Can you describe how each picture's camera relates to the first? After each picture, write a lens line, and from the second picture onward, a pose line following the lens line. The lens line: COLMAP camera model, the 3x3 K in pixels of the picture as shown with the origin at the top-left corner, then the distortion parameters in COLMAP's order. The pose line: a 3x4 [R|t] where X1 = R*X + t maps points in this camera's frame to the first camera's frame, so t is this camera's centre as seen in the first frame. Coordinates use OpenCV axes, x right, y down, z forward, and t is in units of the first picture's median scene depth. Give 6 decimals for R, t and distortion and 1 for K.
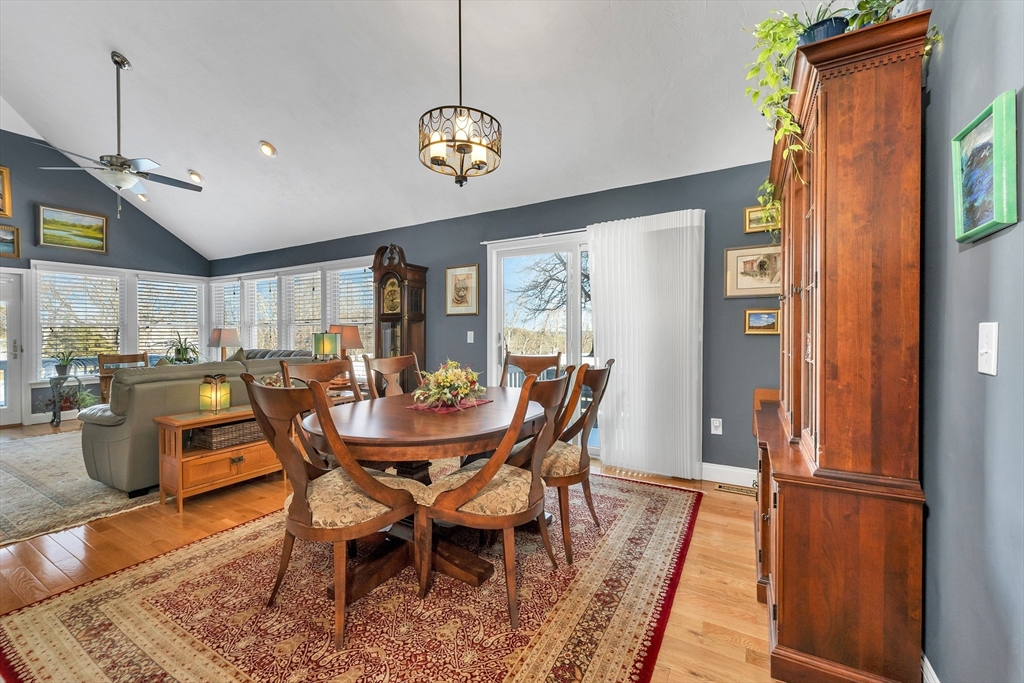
lens RADIAL K [[426.3, 0, 513.7], [0, 426.3, 336.3], [0, 0, 1]] dist [0.003988, -0.000981]
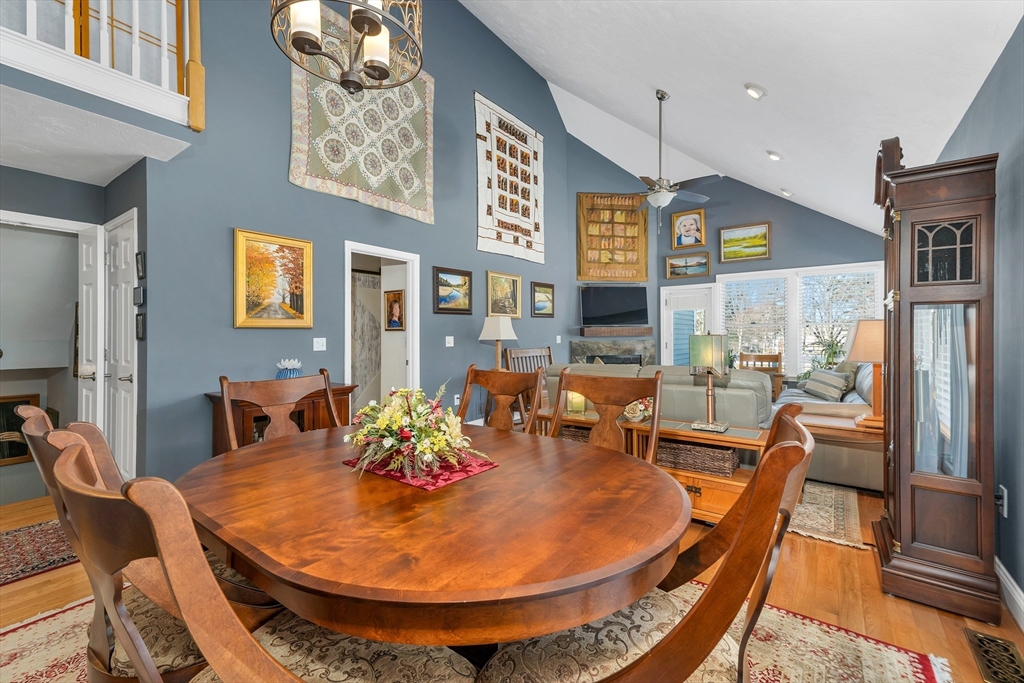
lens RADIAL K [[426.3, 0, 513.3], [0, 426.3, 332.6], [0, 0, 1]] dist [0.003988, -0.000981]
pose [[-0.107351, 0.002778, -0.994217, 0.179877], [0.002416, 0.999994, 0.002534, -0.014926], [0.994218, -0.002130, -0.107357, 0.541369]]
